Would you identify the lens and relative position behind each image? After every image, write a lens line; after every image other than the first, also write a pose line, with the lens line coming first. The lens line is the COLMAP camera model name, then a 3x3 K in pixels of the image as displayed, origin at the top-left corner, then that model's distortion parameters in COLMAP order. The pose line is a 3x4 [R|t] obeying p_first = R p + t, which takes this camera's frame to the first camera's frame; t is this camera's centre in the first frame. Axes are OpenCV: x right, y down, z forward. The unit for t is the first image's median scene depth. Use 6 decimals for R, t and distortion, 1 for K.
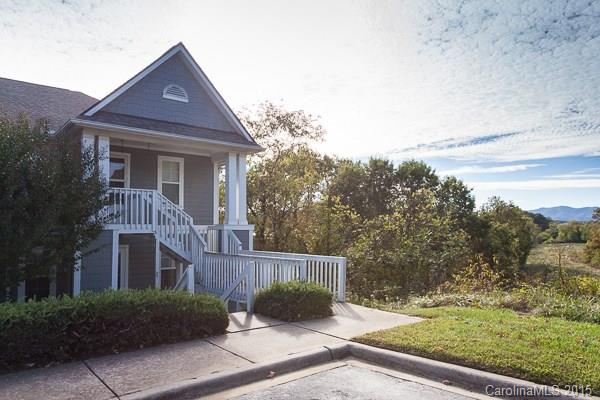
lens RADIAL K [[431.3, 0, 301.5], [0, 431.3, 210.5], [0, 0, 1]] dist [-0.003227, 0.001204]
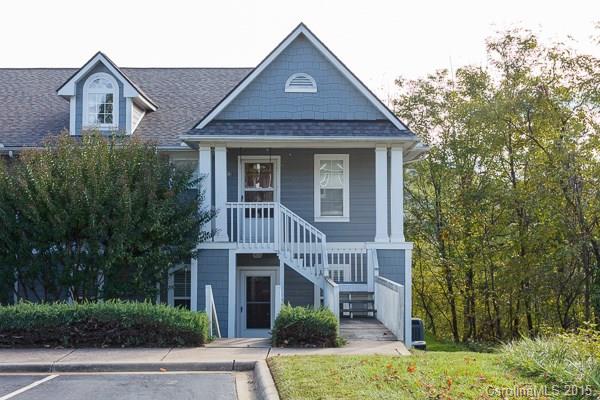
lens RADIAL K [[867.2, 0, 300.0], [0, 867.2, 200.0], [0, 0, 1]] dist [0.032694, -0.004077]
pose [[0.768450, -0.027311, -0.639327, 0.790747], [0.026864, 0.999585, -0.010411, -0.032837], [0.639346, -0.009175, 0.768865, -0.291890]]
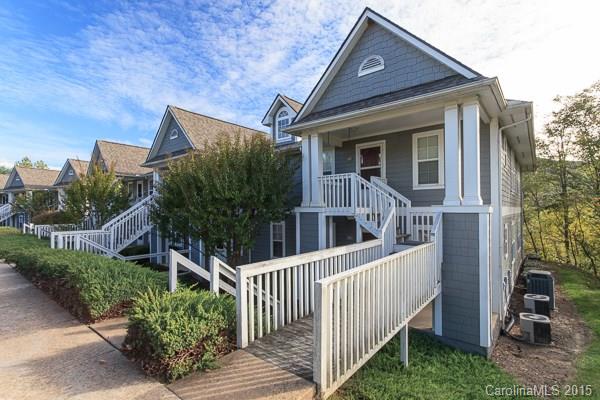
lens RADIAL K [[290.9, 0, 298.6], [0, 290.9, 209.5], [0, 0, 1]] dist [-0.000390, 0.000214]
pose [[0.190990, -0.000941, -0.981592, 0.302336], [0.050546, 0.998682, 0.008877, 0.025301], [0.980290, -0.051311, 0.190786, 0.736413]]
